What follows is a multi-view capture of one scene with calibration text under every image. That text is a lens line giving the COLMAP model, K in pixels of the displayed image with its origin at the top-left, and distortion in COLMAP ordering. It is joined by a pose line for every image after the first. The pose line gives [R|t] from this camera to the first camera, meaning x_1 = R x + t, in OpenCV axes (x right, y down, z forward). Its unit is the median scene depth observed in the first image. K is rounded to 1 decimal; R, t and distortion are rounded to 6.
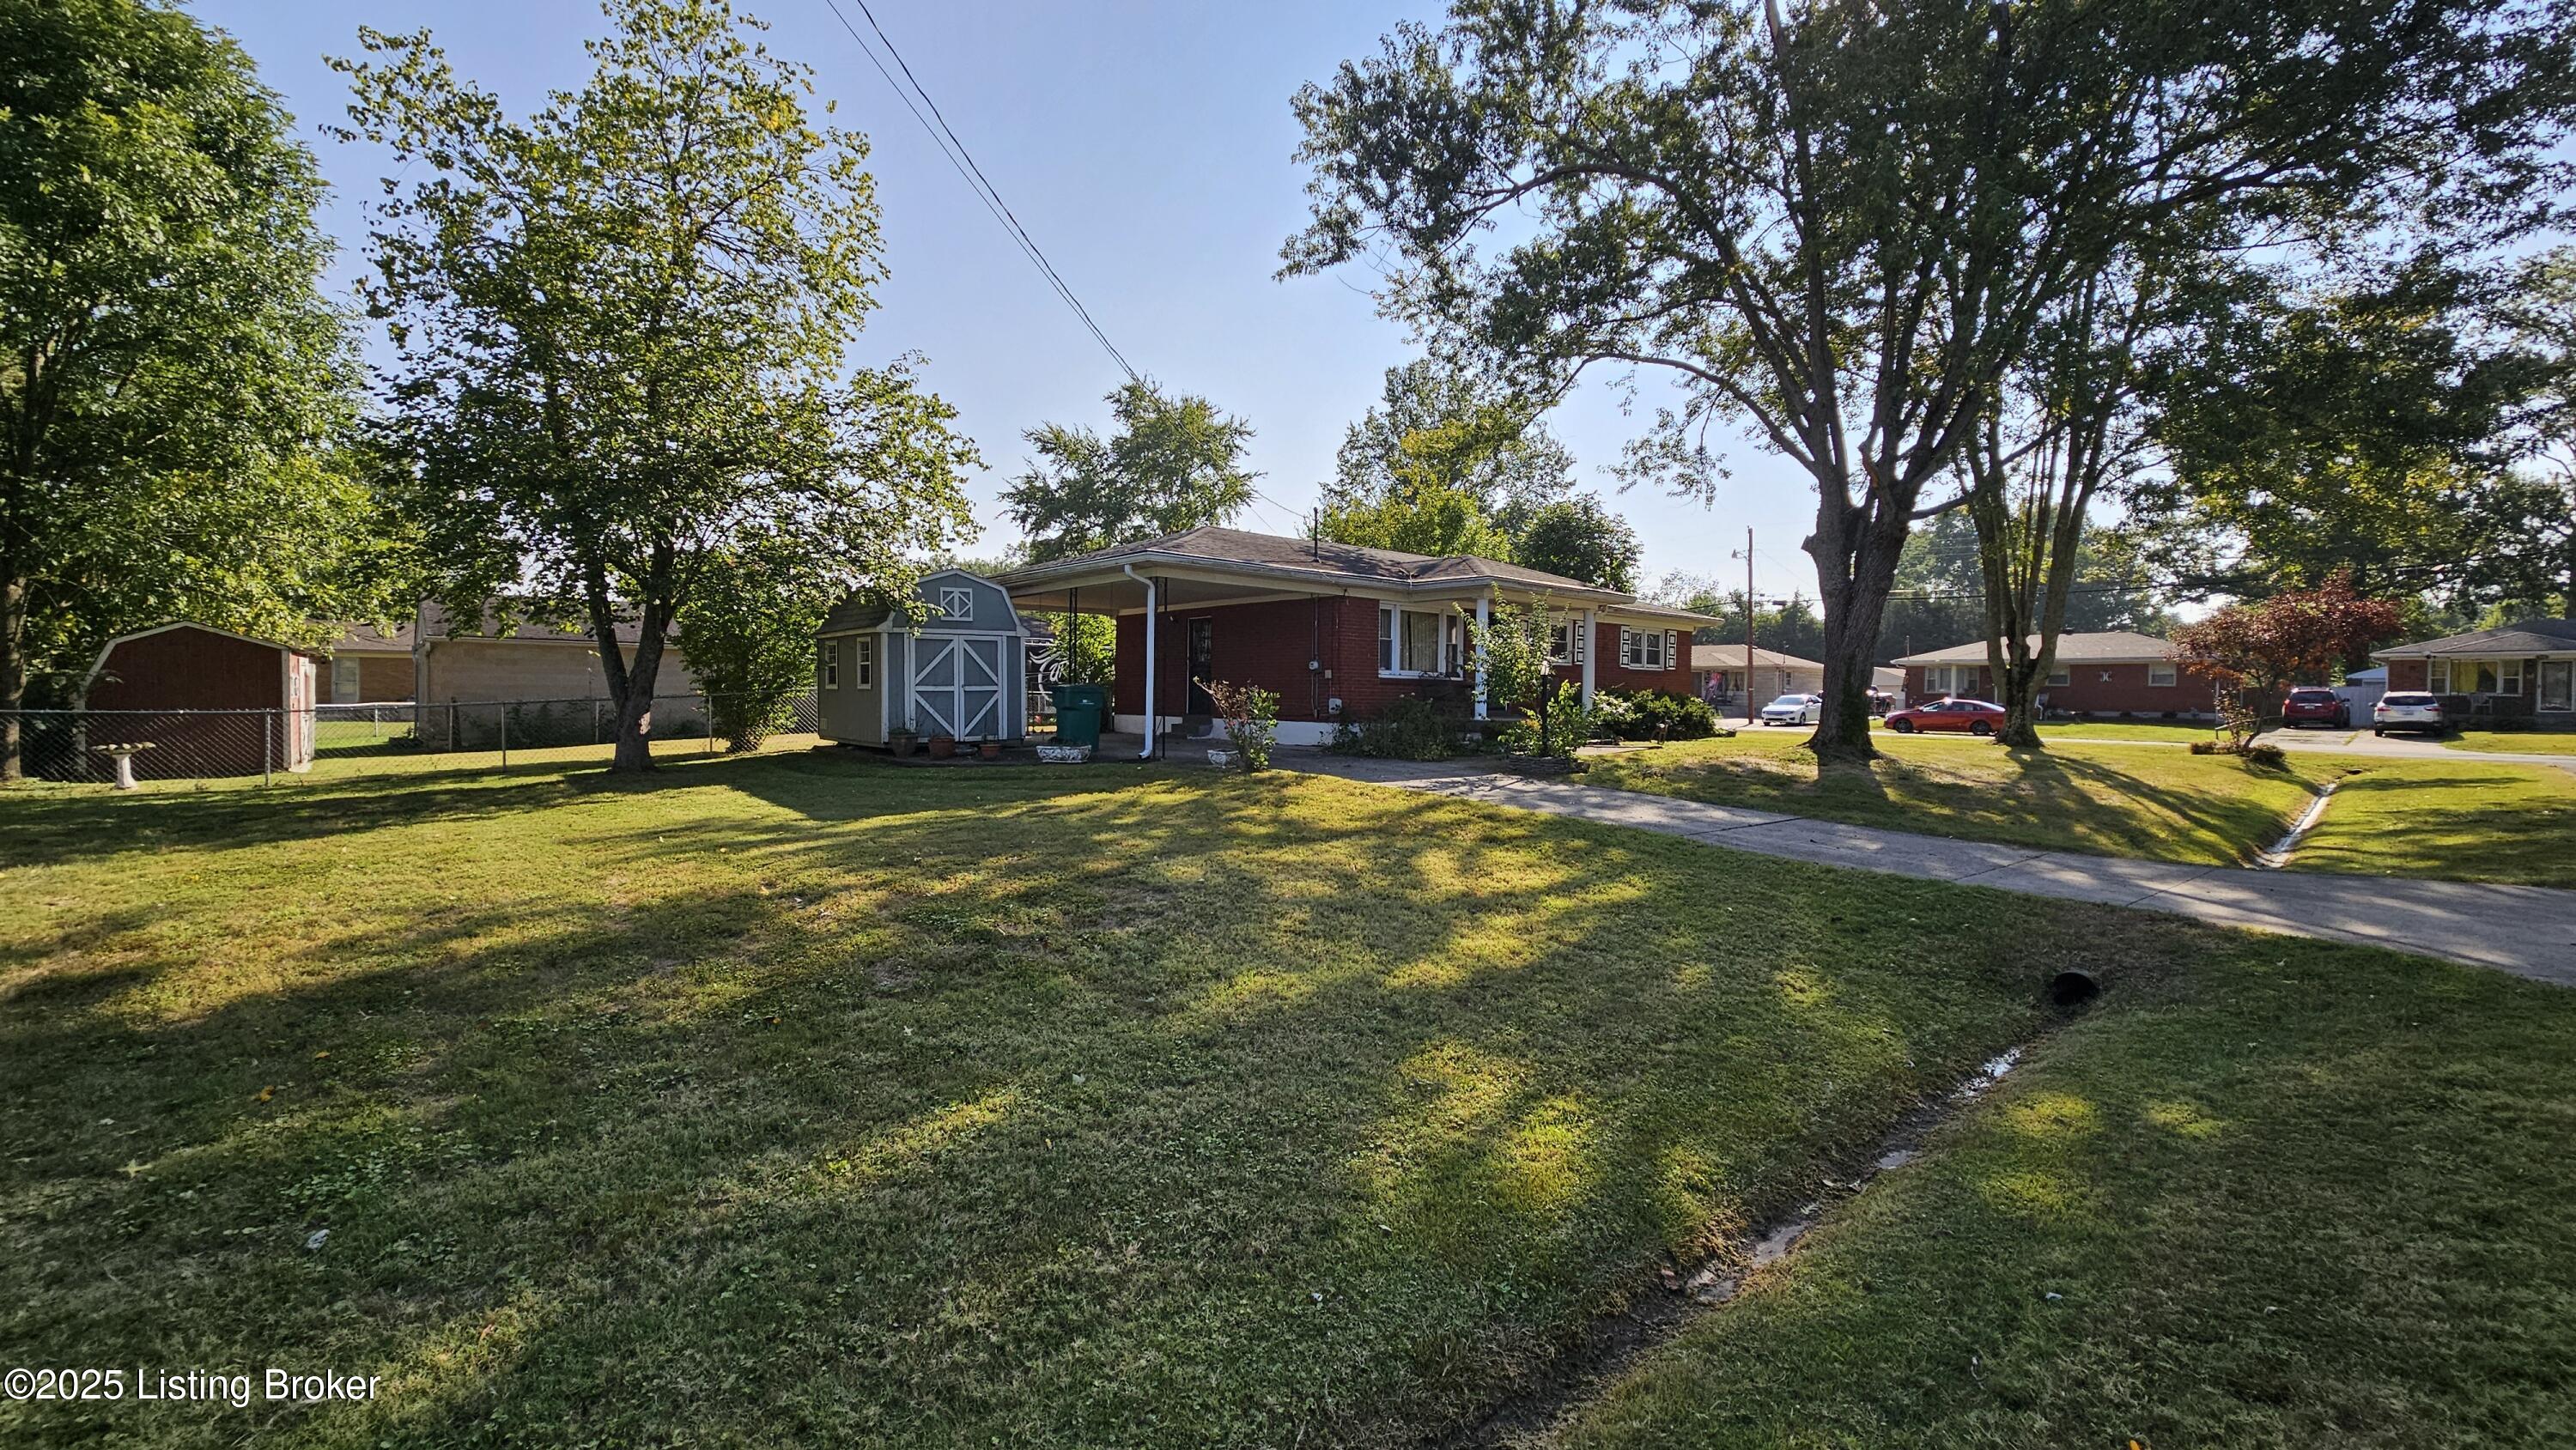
lens RADIAL K [[1053.6, 0, 1275.8], [0, 1053.6, 703.8], [0, 0, 1]] dist [0.007938, -0.002171]
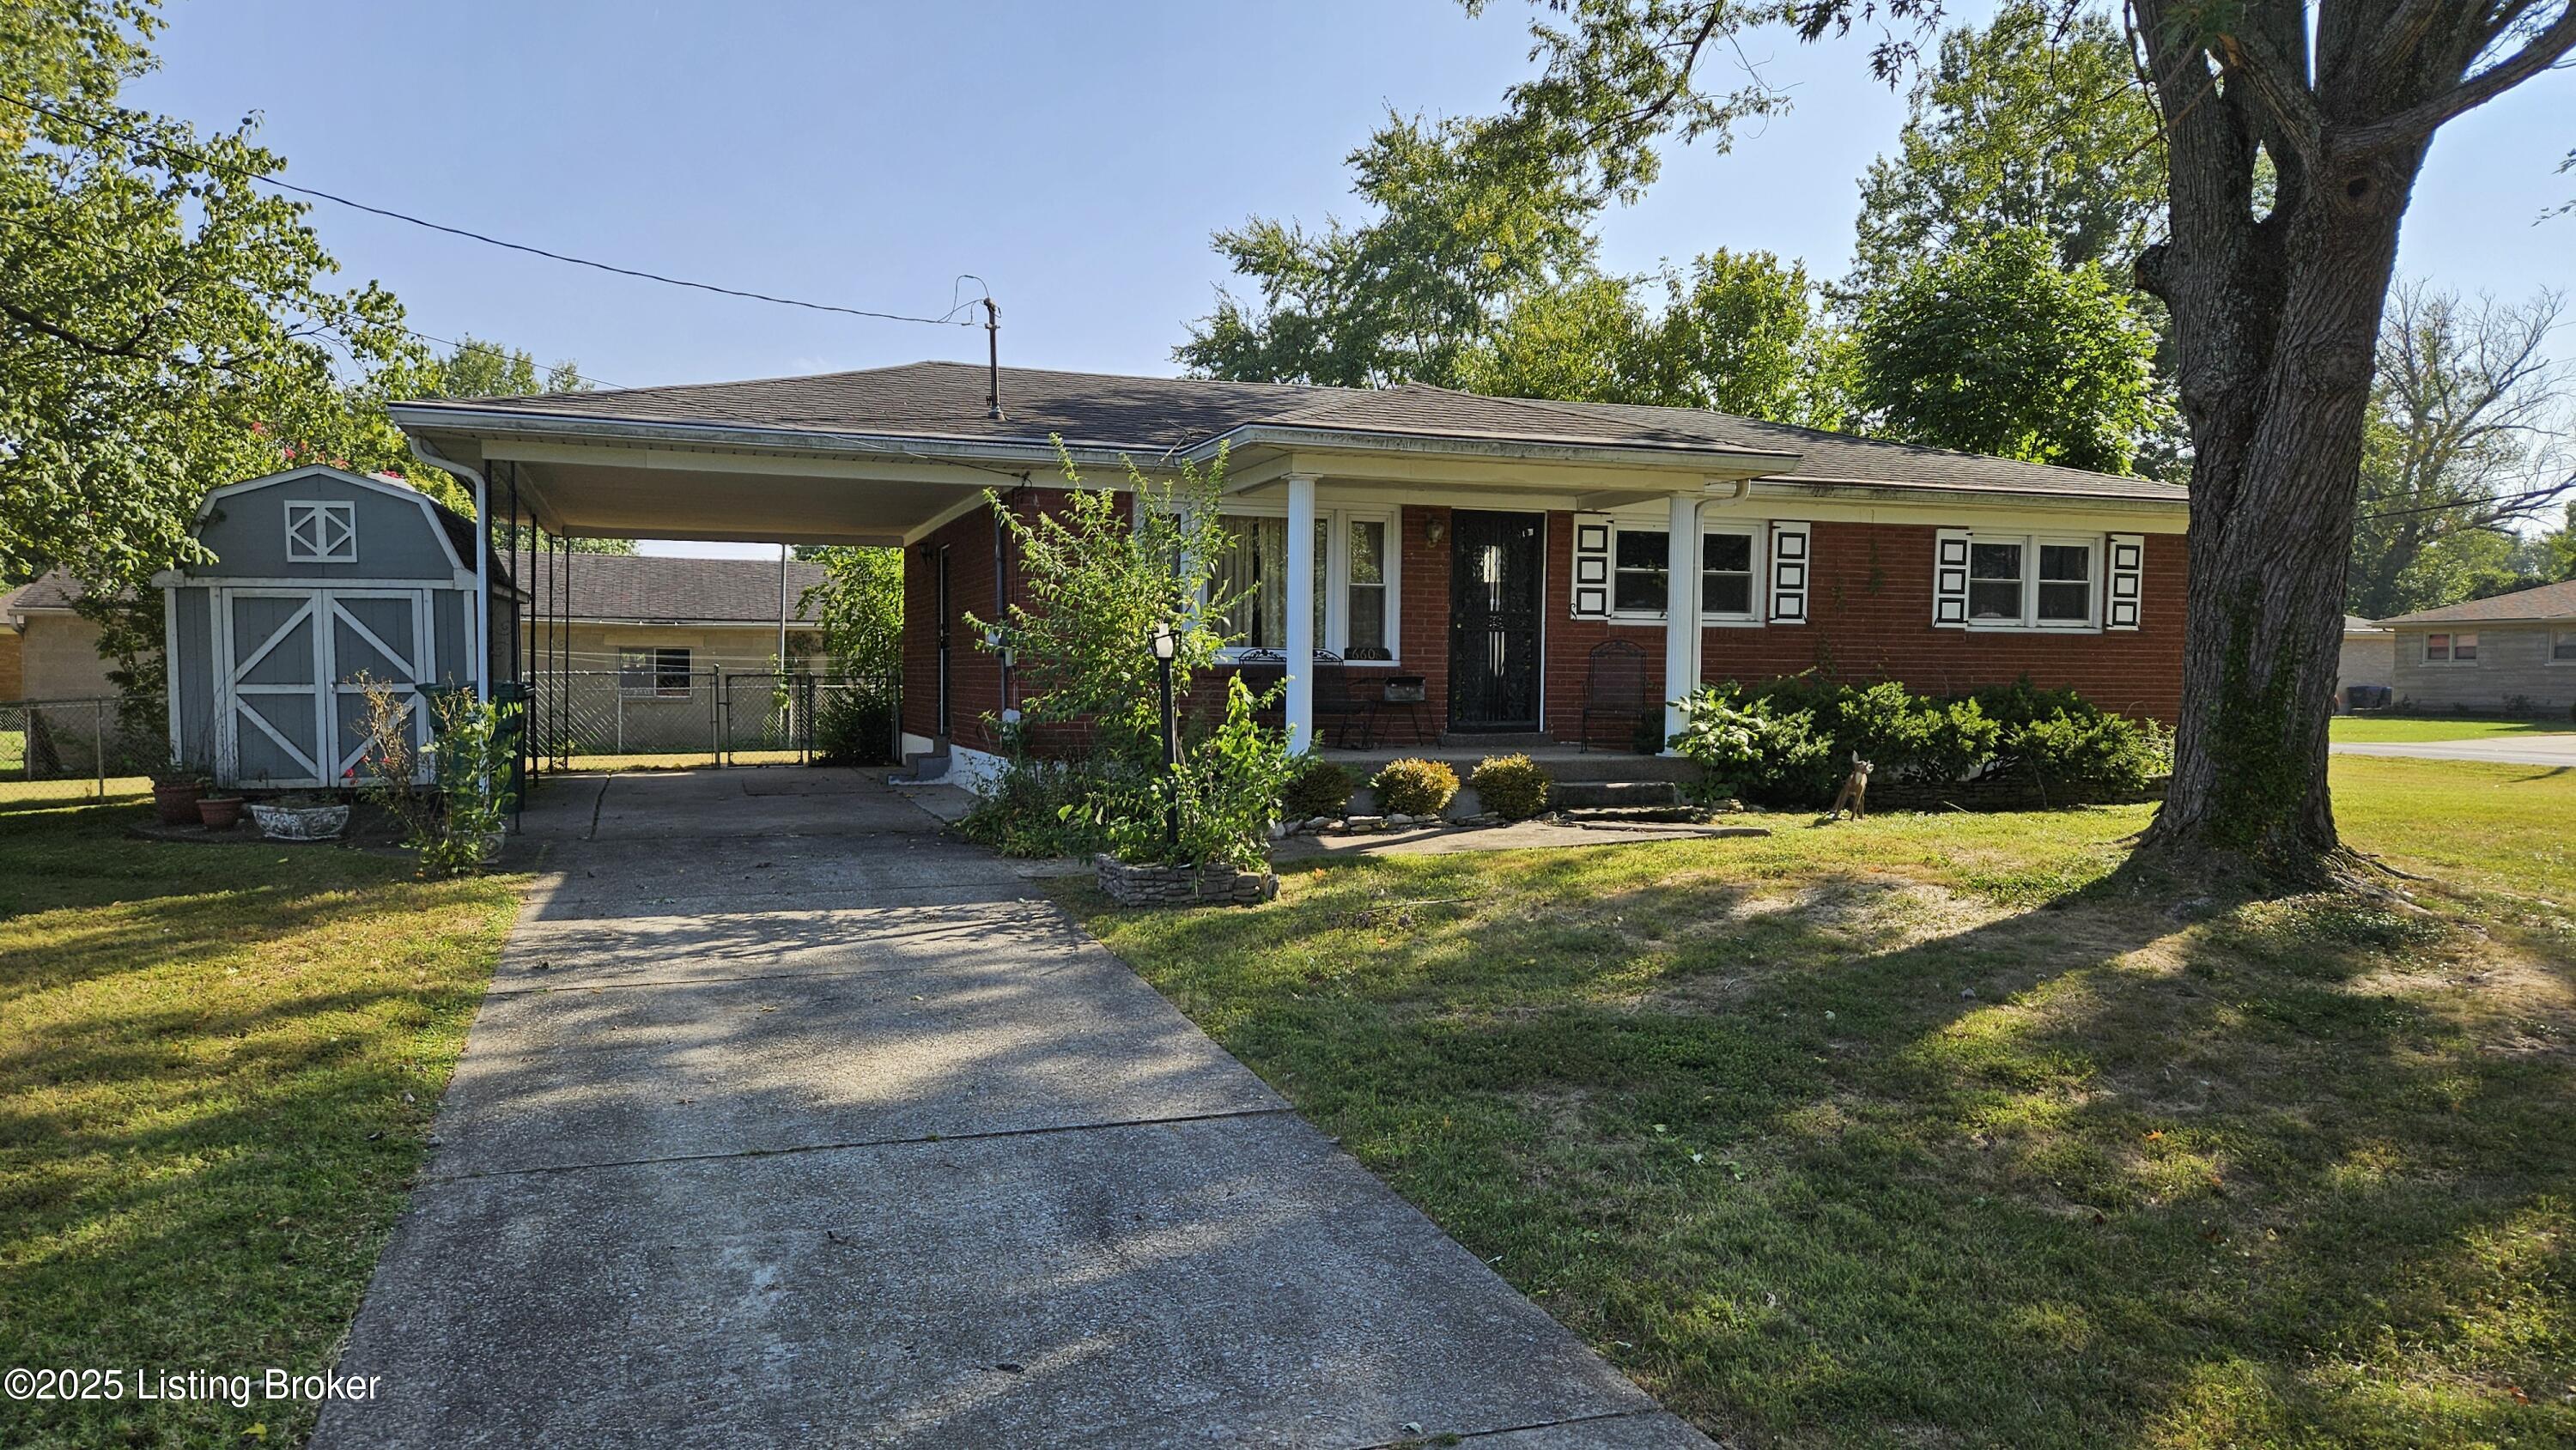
lens RADIAL K [[1751.1, 0, 1282.0], [0, 1751.1, 747.4], [0, 0, 1]] dist [0.063014, -0.017504]
pose [[0.932524, 0.006341, -0.361052, 0.210027], [0.002713, 0.999695, 0.024565, -0.002979], [0.361097, -0.023887, 0.932222, 0.150230]]
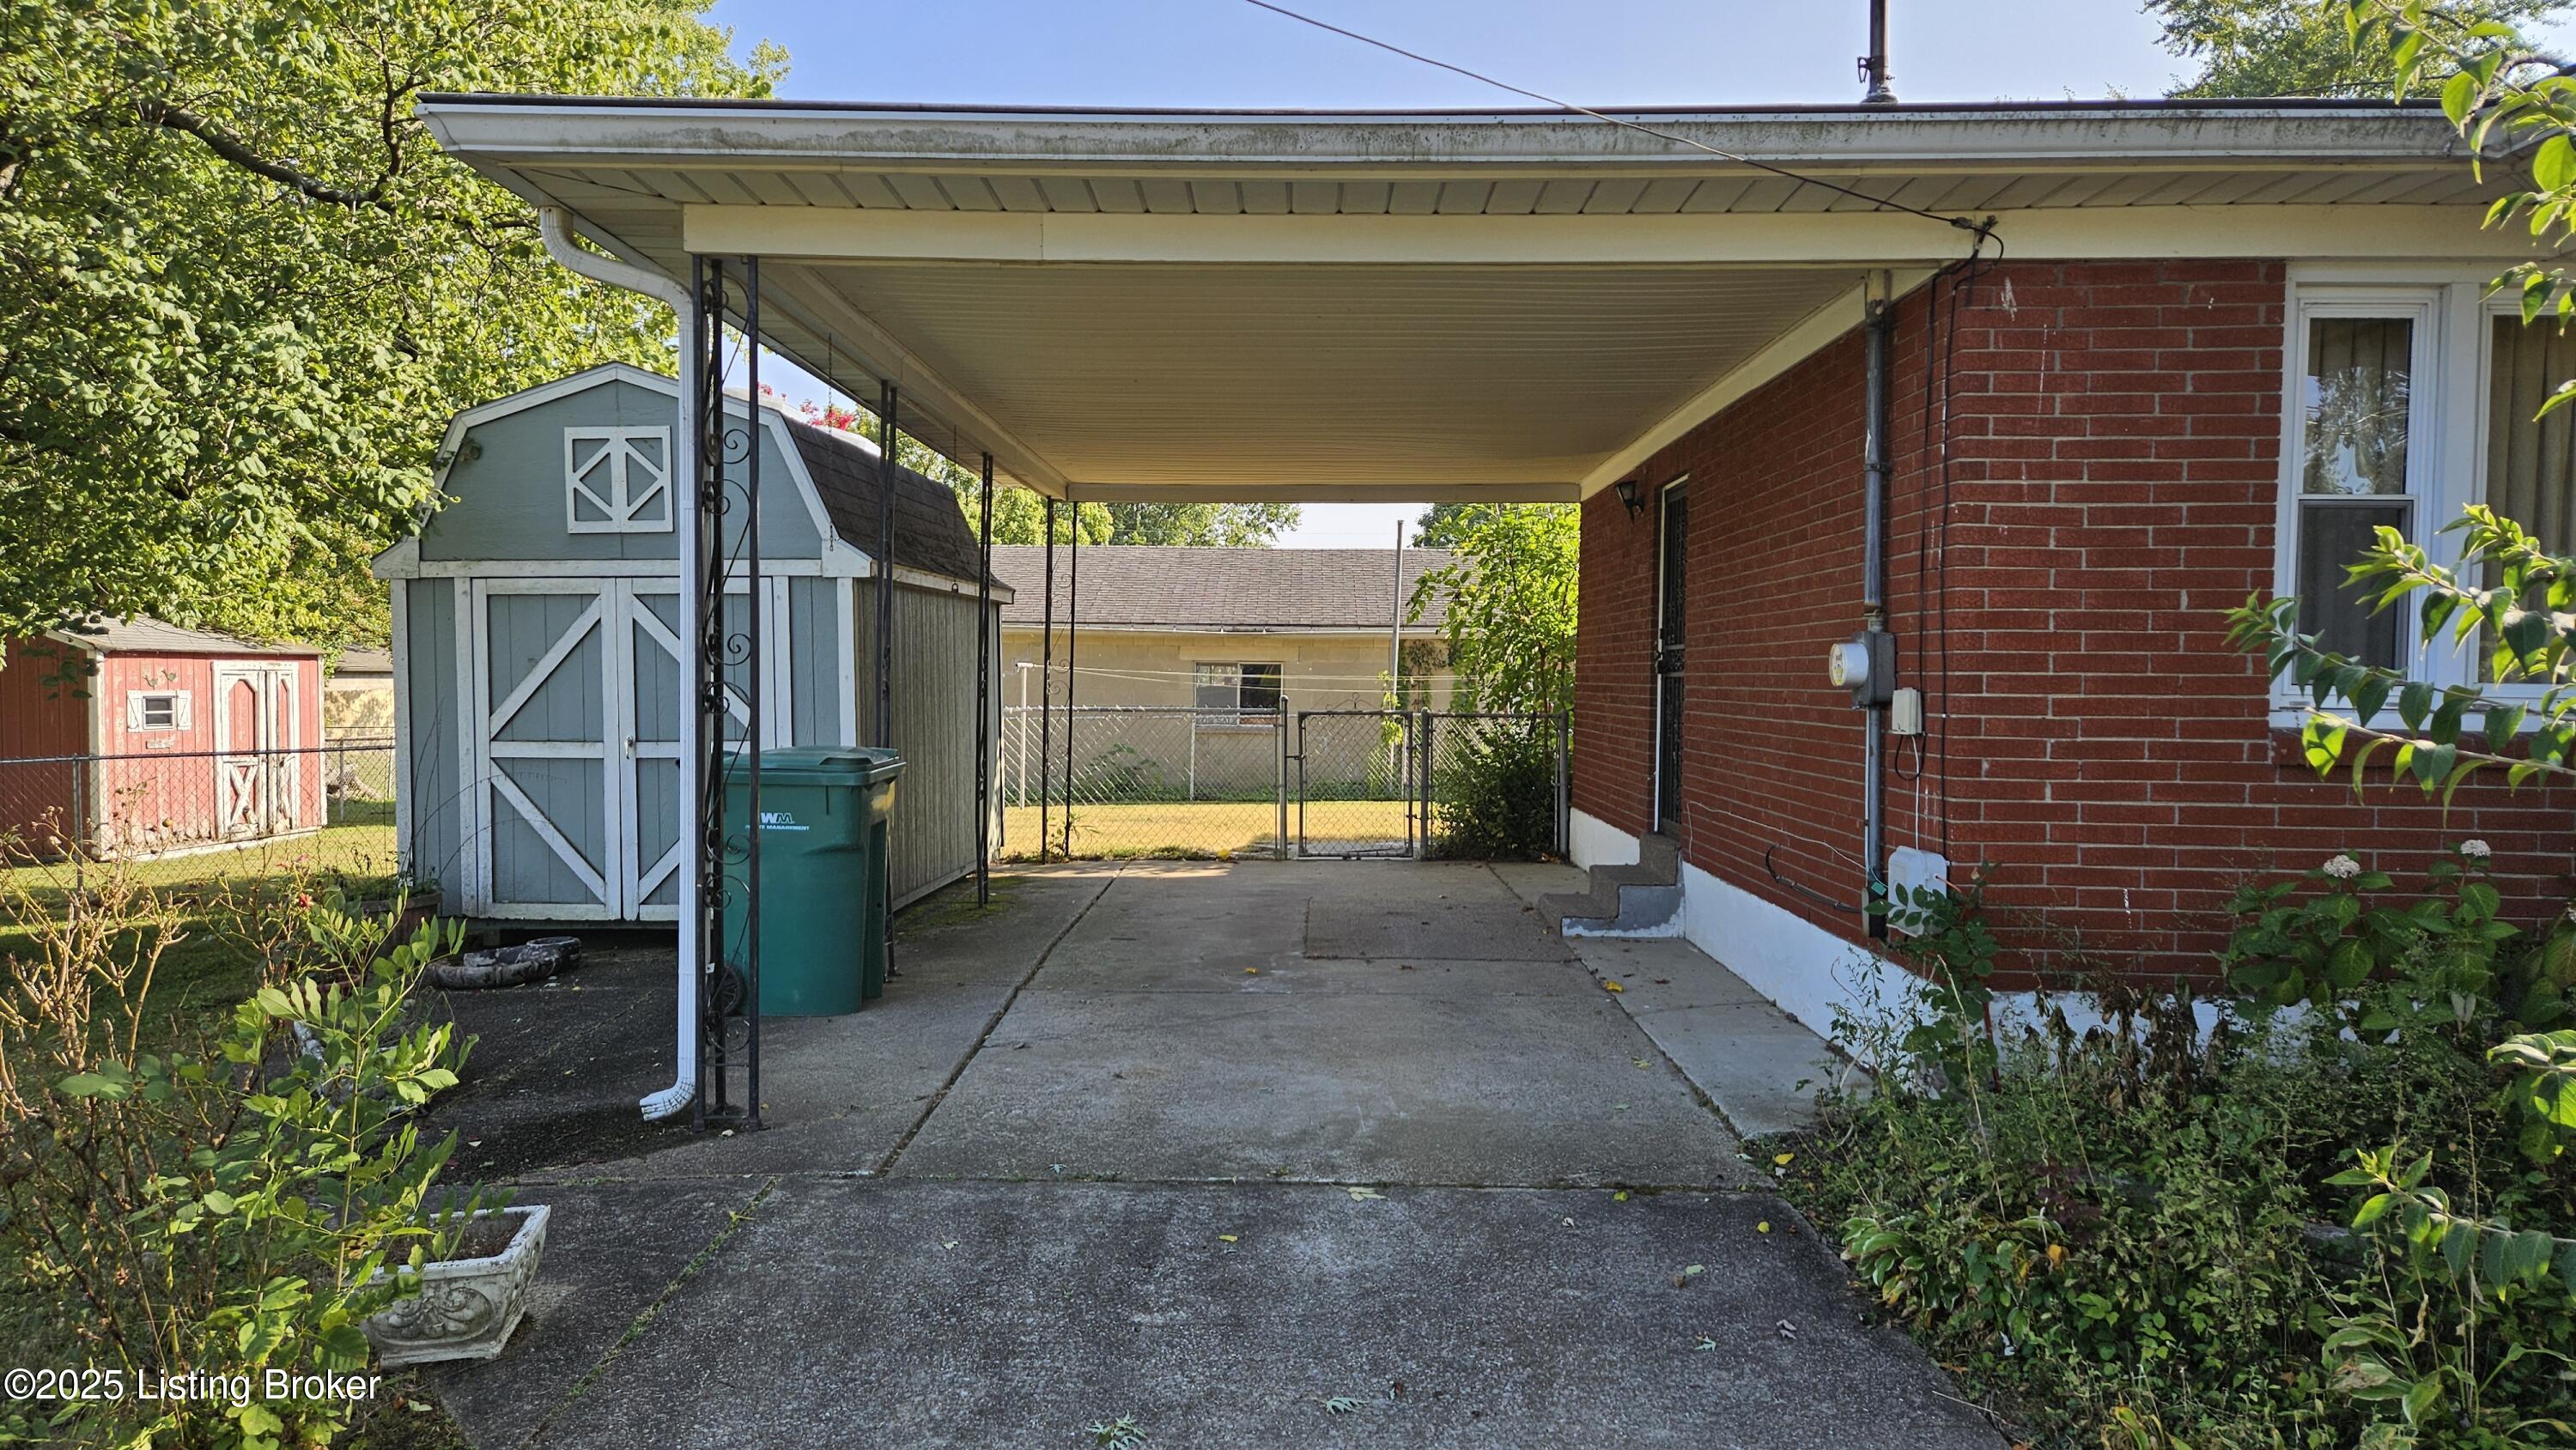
lens RADIAL K [[1751.1, 0, 1265.6], [0, 1751.1, 731.2], [0, 0, 1]] dist [0.063014, -0.017504]
pose [[0.746611, 0.014054, -0.665113, 0.080568], [-0.006490, 0.999883, 0.013842, -0.013068], [0.665230, -0.006019, 0.746615, 0.330058]]
